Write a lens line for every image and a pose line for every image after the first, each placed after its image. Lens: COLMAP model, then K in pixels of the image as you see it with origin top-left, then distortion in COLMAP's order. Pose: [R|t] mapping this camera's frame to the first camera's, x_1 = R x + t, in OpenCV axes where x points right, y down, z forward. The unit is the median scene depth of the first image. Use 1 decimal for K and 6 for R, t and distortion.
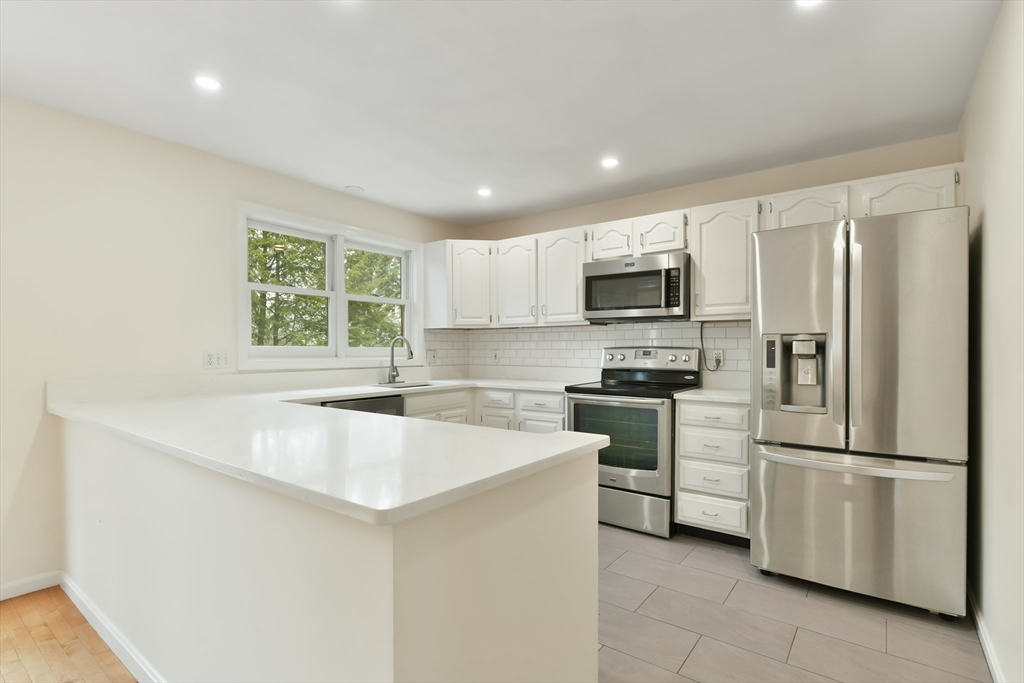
lens RADIAL K [[492.9, 0, 512.0], [0, 492.9, 341.5], [0, 0, 1]] dist [-0.003151, -0.000672]
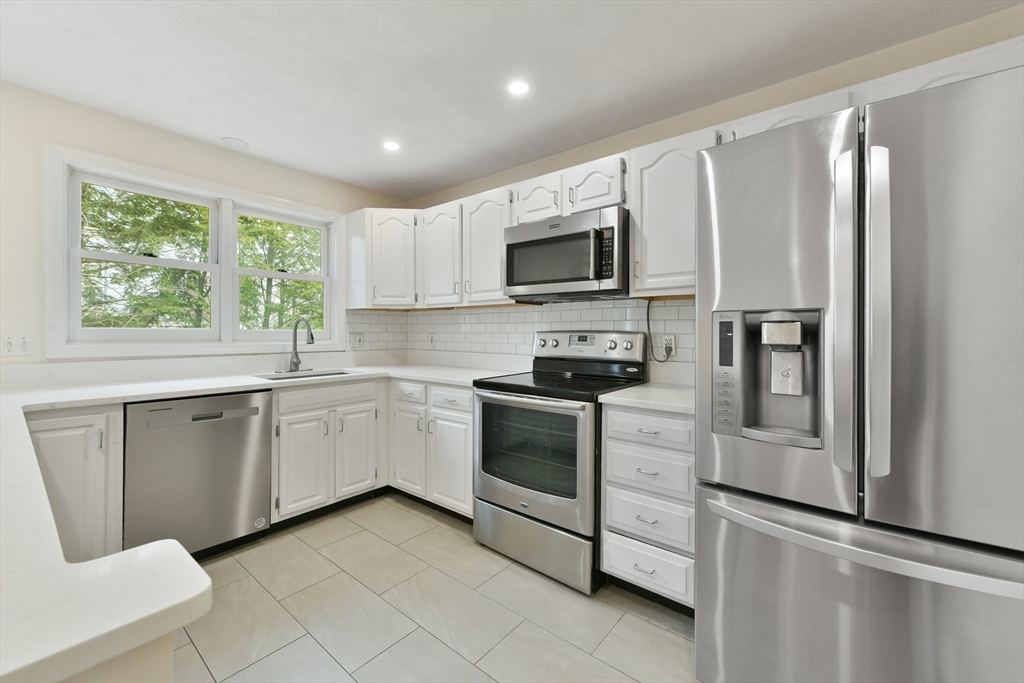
lens RADIAL K [[414.9, 0, 511.8], [0, 414.9, 321.4], [0, 0, 1]] dist [-0.000009, 0.000049]
pose [[0.999020, 0.002817, -0.044175, 0.199522], [-0.003224, 0.999953, -0.009159, 0.002271], [0.044147, 0.009293, 0.998982, 0.333004]]
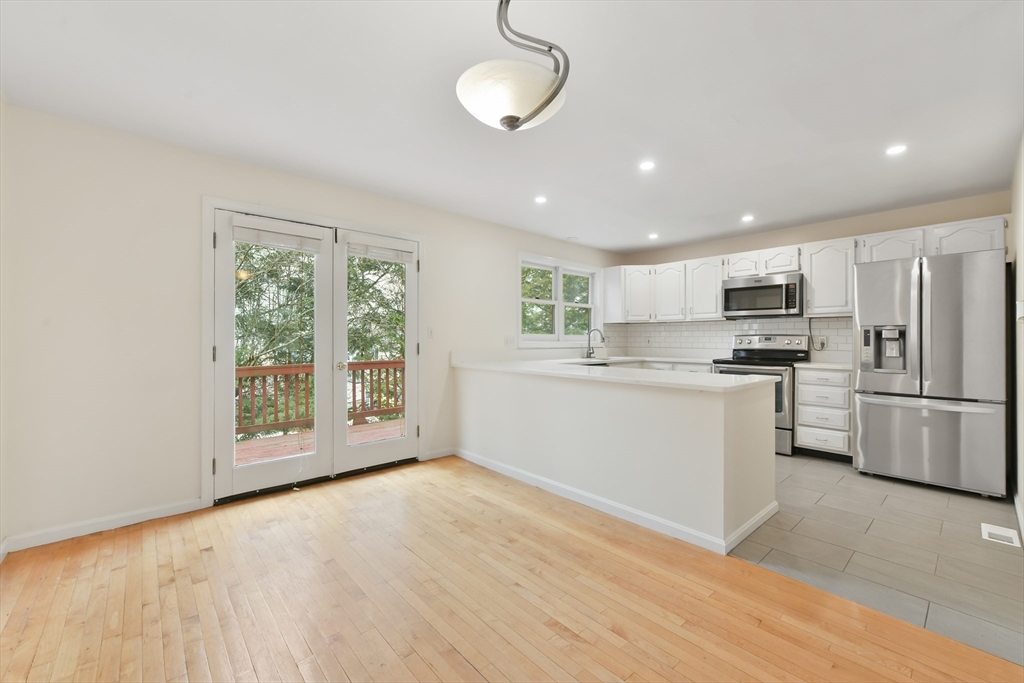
lens RADIAL K [[414.2, 0, 516.2], [0, 414.2, 331.6], [0, 0, 1]] dist [0.003793, 0.000532]
pose [[0.981940, -0.001533, -0.189189, -0.257685], [0.000878, 0.999993, -0.003546, 0.005783], [0.189193, 0.003315, 0.981934, -0.415922]]
